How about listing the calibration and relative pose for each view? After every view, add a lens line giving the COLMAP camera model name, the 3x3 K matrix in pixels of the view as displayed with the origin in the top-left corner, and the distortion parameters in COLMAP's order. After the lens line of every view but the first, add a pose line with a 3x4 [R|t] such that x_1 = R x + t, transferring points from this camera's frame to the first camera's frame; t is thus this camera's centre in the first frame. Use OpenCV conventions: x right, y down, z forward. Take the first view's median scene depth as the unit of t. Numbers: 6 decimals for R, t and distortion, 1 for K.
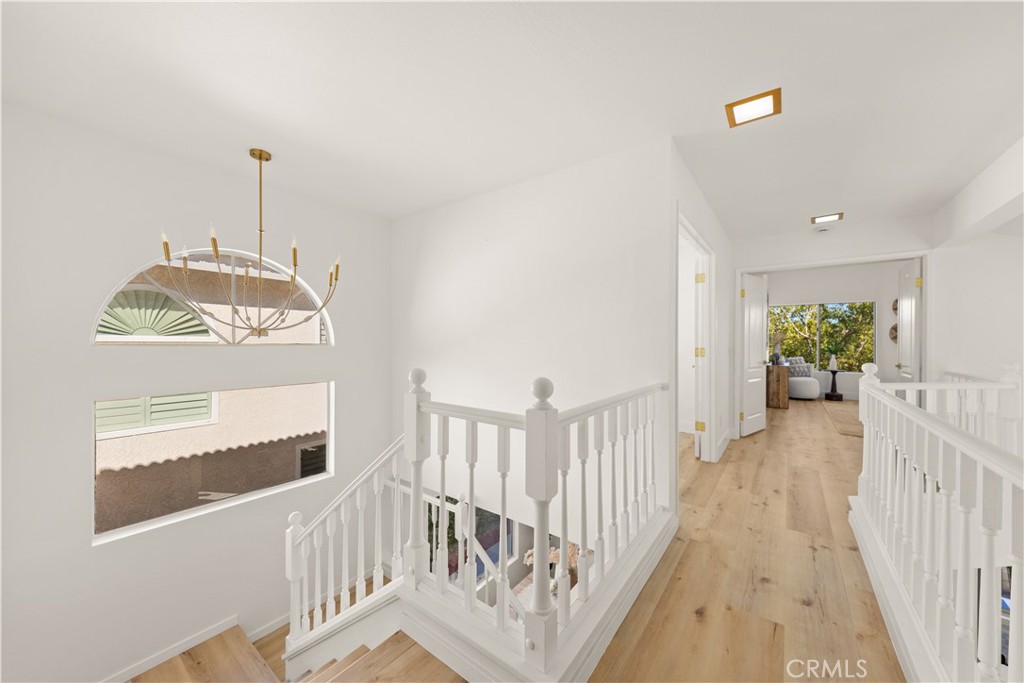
lens RADIAL K [[365.1, 0, 512.0], [0, 365.1, 341.5], [0, 0, 1]] dist [0.012515, -0.005925]
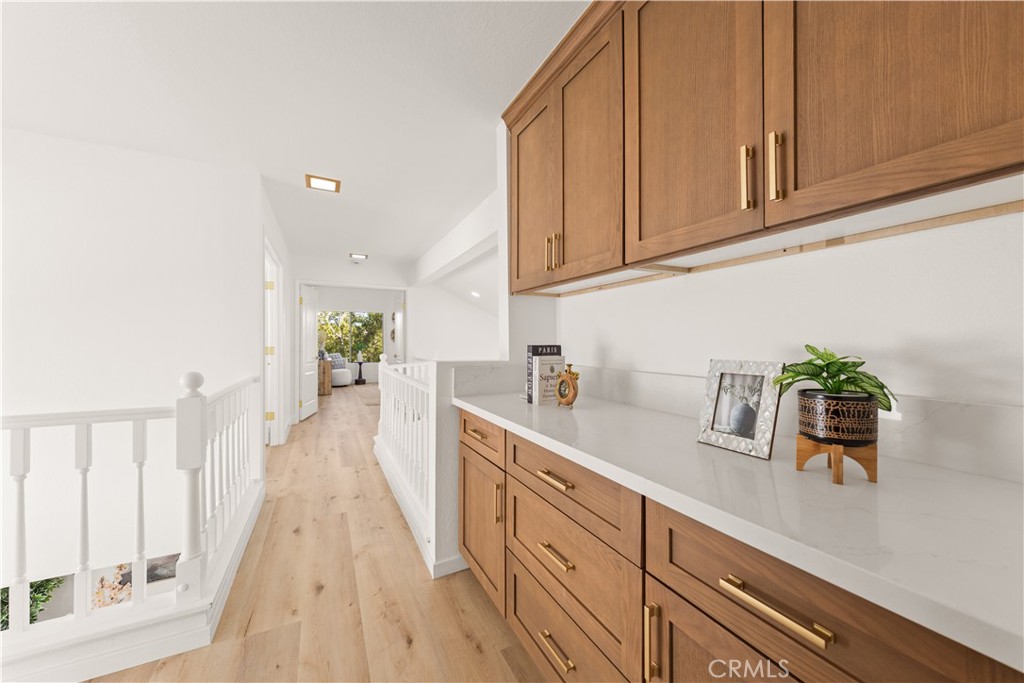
lens RADIAL K [[365.1, 0, 512.0], [0, 365.1, 341.5], [0, 0, 1]] dist [0.012515, -0.005925]
pose [[0.434616, -0.005687, 0.900598, -0.186066], [0.003171, 0.999984, 0.004784, -0.003048], [-0.900610, 0.000777, 0.434626, -0.173992]]
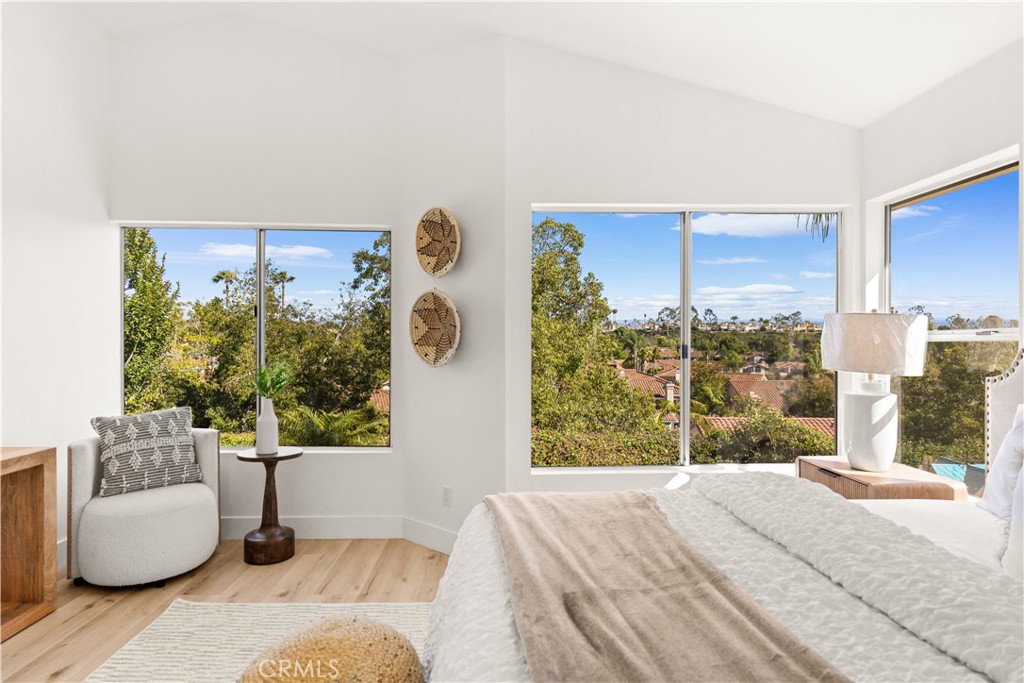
lens RADIAL K [[533.0, 0, 512.0], [0, 533.0, 339.7], [0, 0, 1]] dist [0.000851, -0.008701]
pose [[0.776691, -0.003480, 0.629872, 1.577037], [0.005250, 0.999986, -0.000948, -0.018221], [-0.629860, 0.004043, 0.776698, 1.153555]]
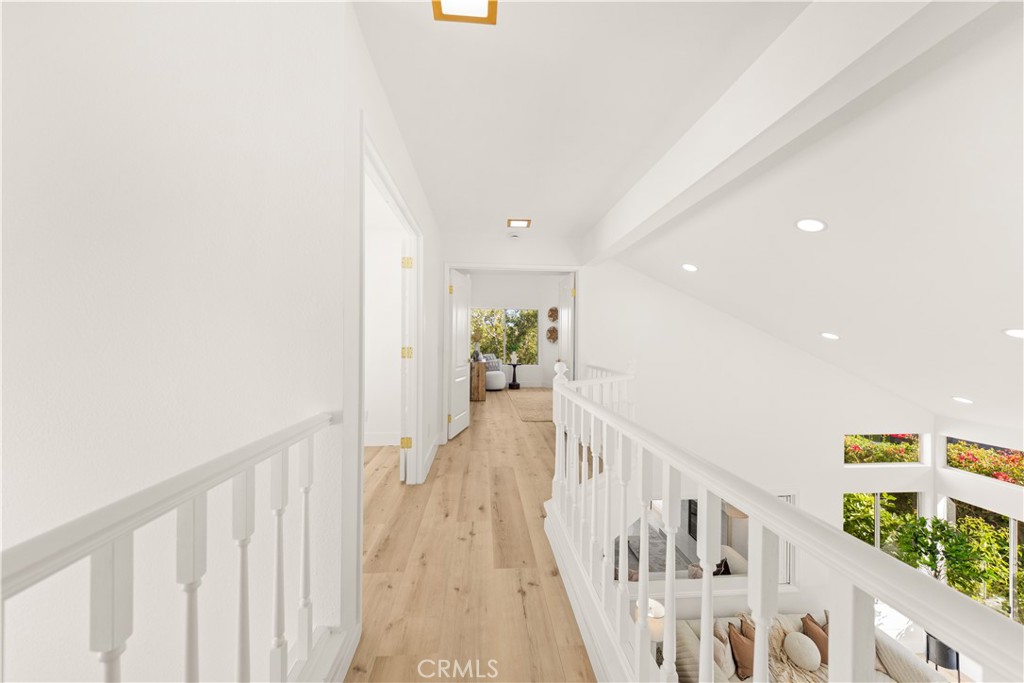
lens RADIAL K [[358.9, 0, 504.8], [0, 358.9, 343.3], [0, 0, 1]] dist [0.010685, -0.000262]
pose [[0.757757, -0.000995, 0.652536, 0.158515], [-0.005553, 0.999953, 0.007973, 0.000219], [-0.652513, -0.009665, 0.757716, 0.251089]]
